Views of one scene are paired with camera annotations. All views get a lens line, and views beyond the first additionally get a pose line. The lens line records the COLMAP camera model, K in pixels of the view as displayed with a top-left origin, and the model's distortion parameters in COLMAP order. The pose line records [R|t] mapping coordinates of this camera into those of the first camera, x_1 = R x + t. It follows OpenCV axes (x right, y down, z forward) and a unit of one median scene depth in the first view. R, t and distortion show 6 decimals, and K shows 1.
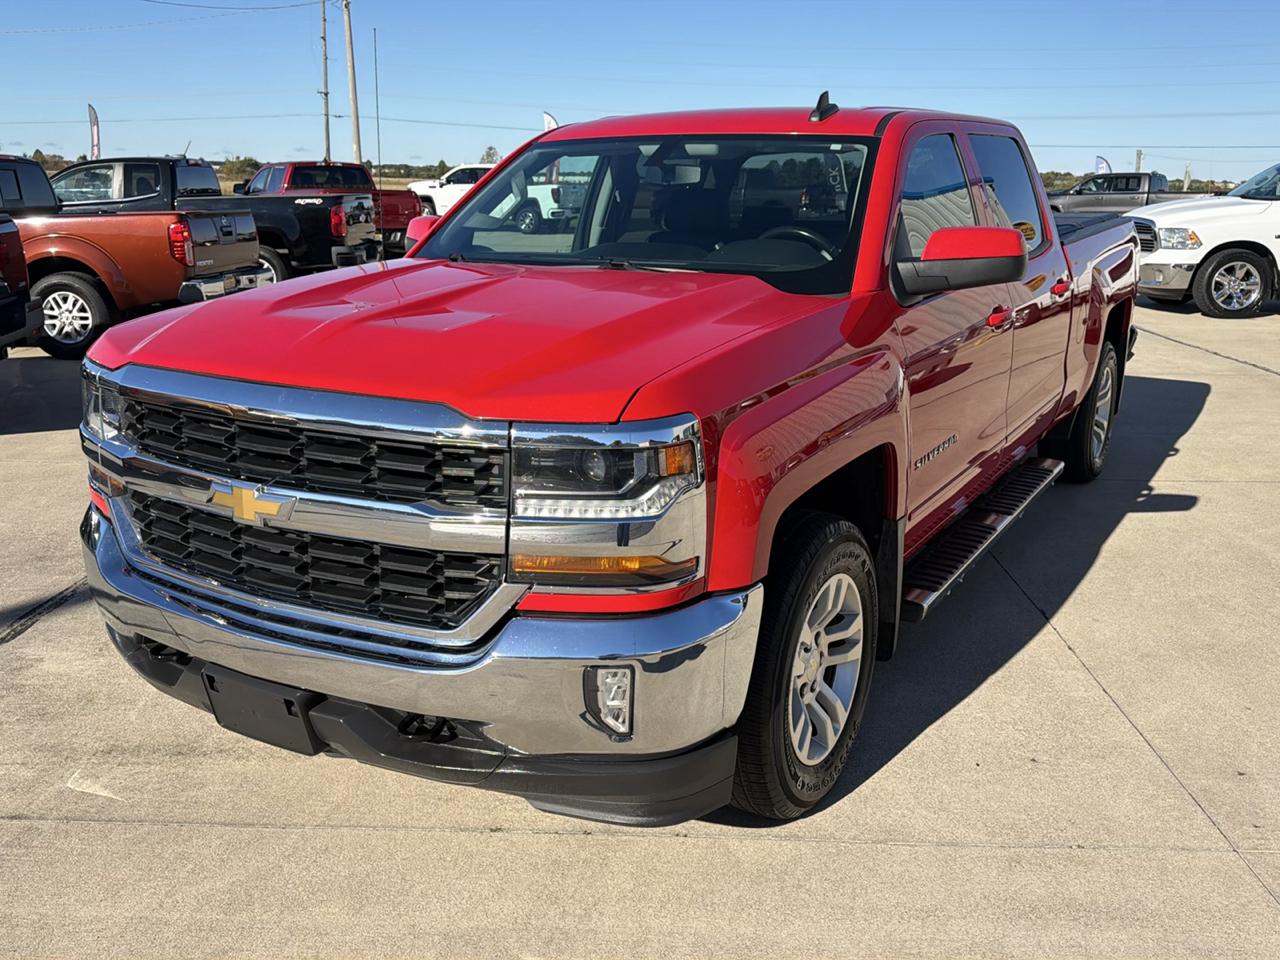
lens RADIAL K [[1153.3, 0, 640.6], [0, 1153.3, 488.1], [0, 0, 1]] dist [0.133186, -0.237873]
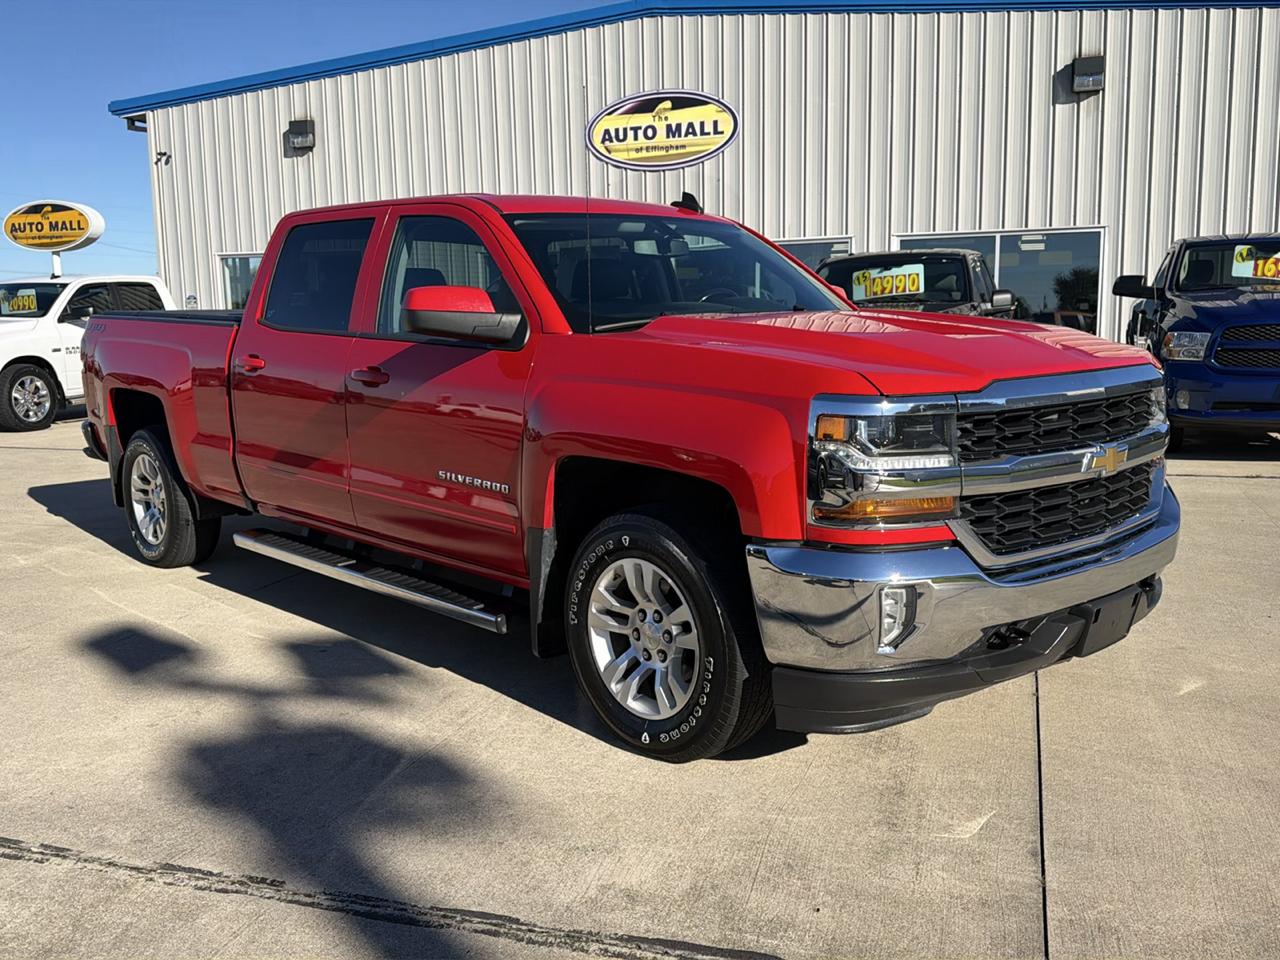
lens RADIAL K [[1153.3, 0, 640.6], [0, 1153.3, 488.1], [0, 0, 1]] dist [0.133186, -0.237873]
pose [[0.263225, -0.160768, 0.951244, -1.456583], [0.270954, 0.958649, 0.087042, -0.179041], [-0.925903, 0.234831, 0.295902, 0.921337]]
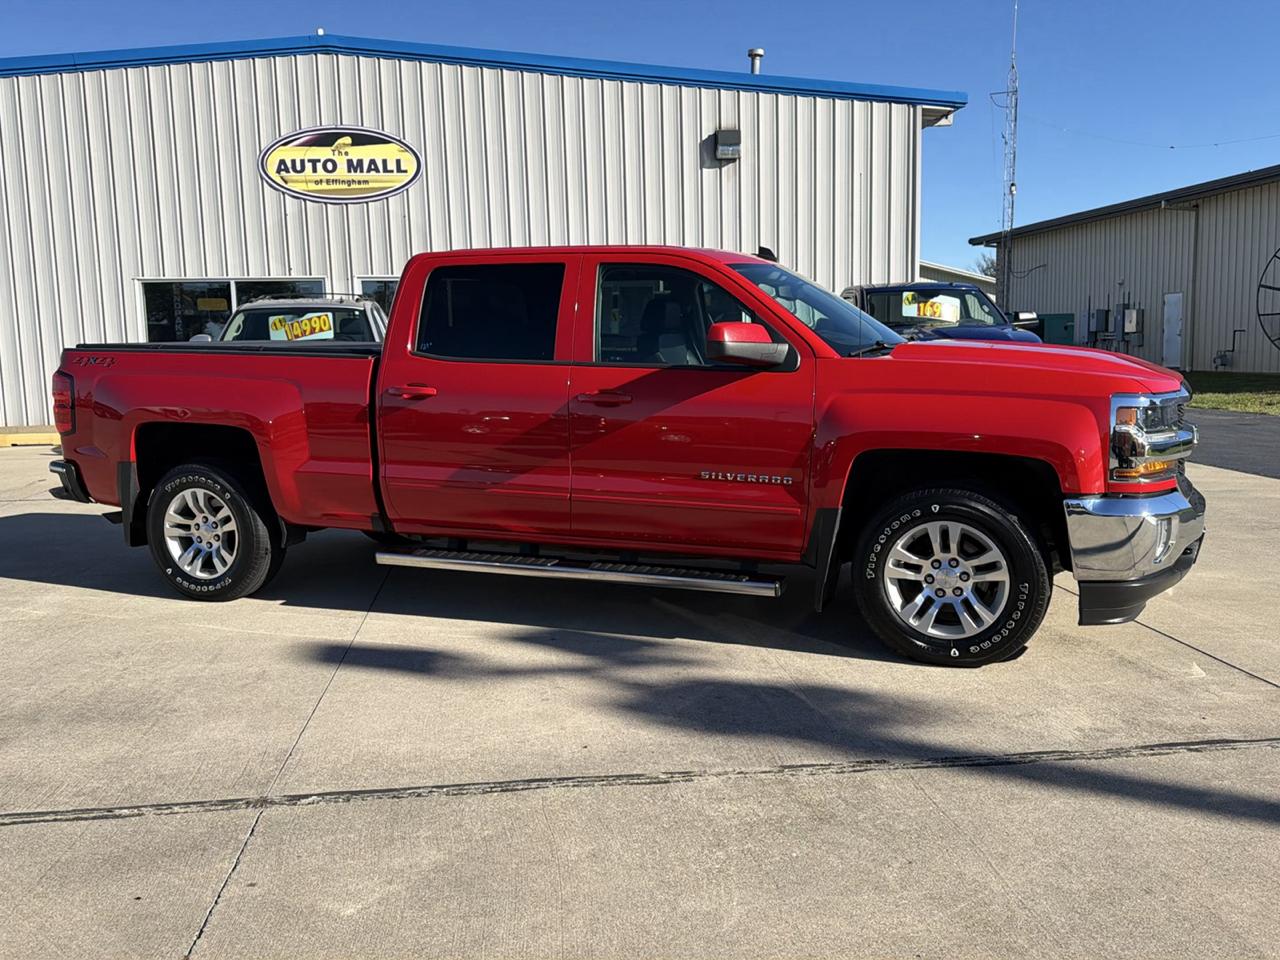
lens RADIAL K [[1164.0, 0, 633.4], [0, 1164.0, 480.9], [0, 0, 1]] dist [0.115411, -0.243428]
pose [[-0.166895, -0.131492, 0.977167, -1.845481], [0.272316, 0.946371, 0.173858, -0.451418], [-0.947623, 0.295115, -0.122137, 1.845809]]
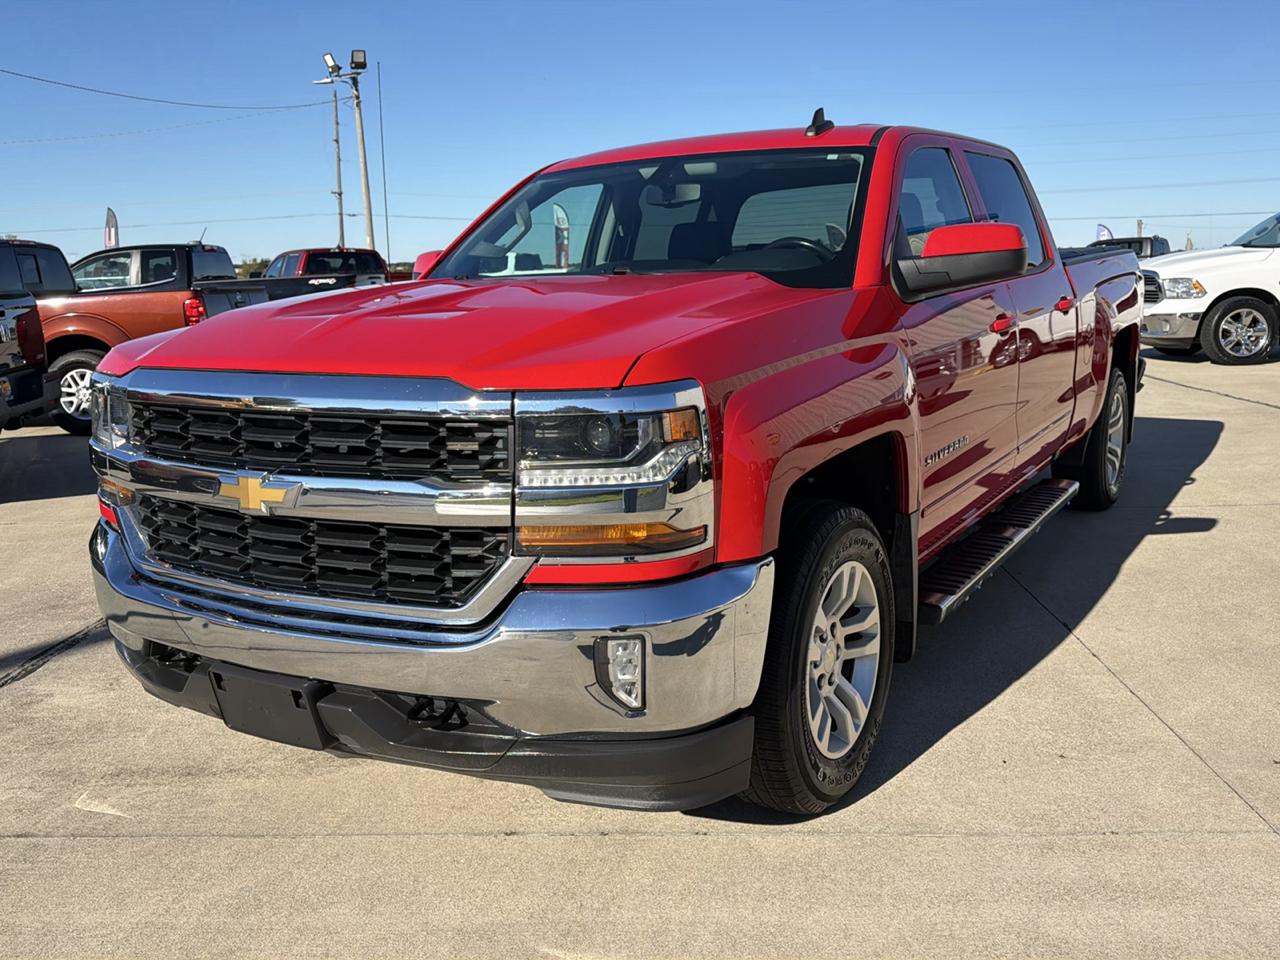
lens RADIAL K [[1153.3, 0, 640.6], [0, 1153.3, 488.1], [0, 0, 1]] dist [0.133186, -0.237873]
pose [[0.999438, -0.031003, -0.012732, 0.005541], [0.029990, 0.996860, -0.073282, 0.076289], [0.014964, 0.072859, 0.997230, 0.008807]]
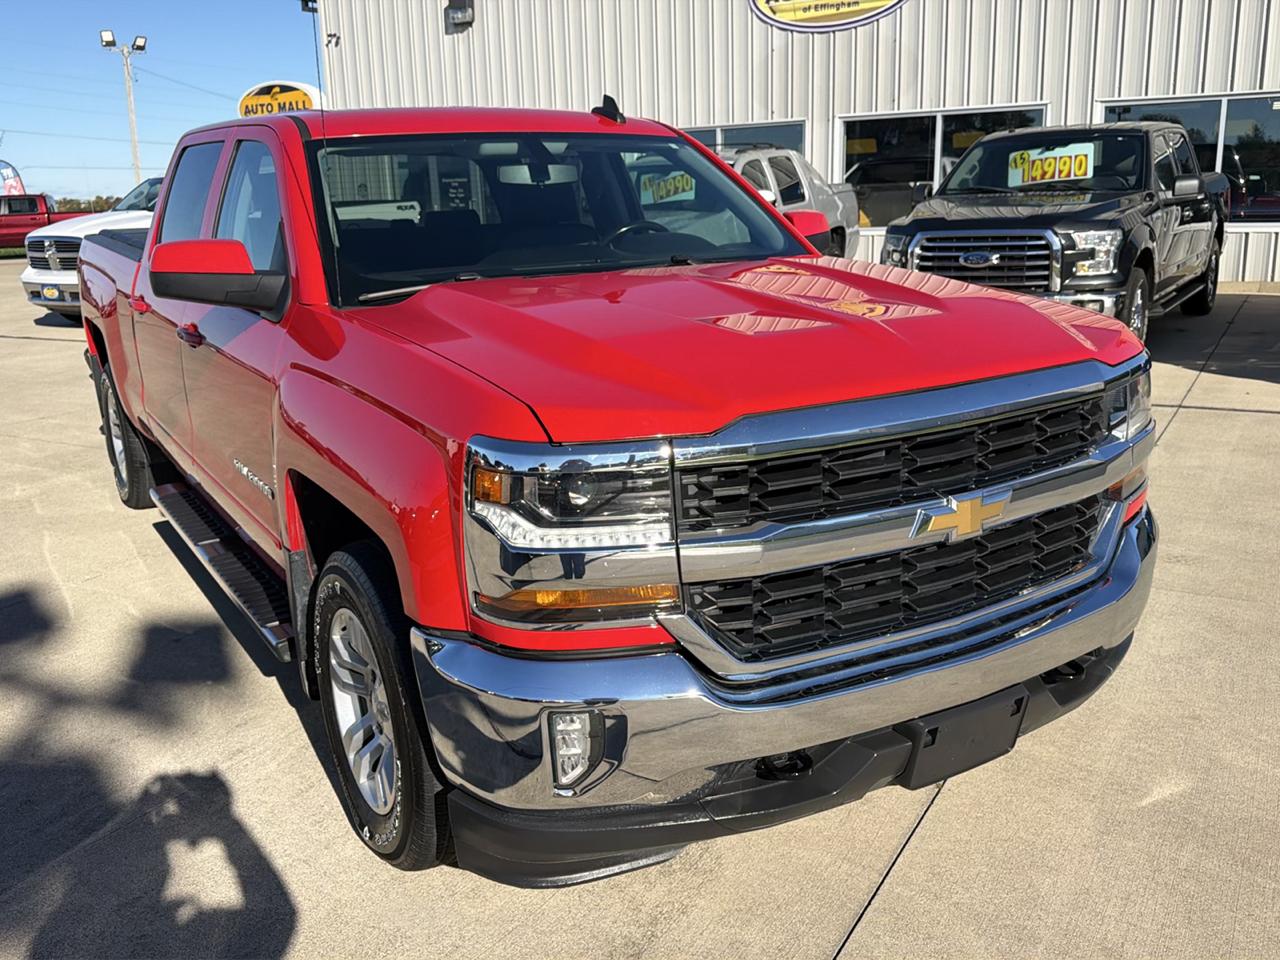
lens RADIAL K [[1153.3, 0, 640.6], [0, 1153.3, 488.1], [0, 0, 1]] dist [0.133186, -0.237873]
pose [[0.457978, -0.249794, 0.853147, -1.024708], [0.266634, 0.954122, 0.136226, -0.166678], [-0.848035, 0.165089, 0.503570, 0.625086]]
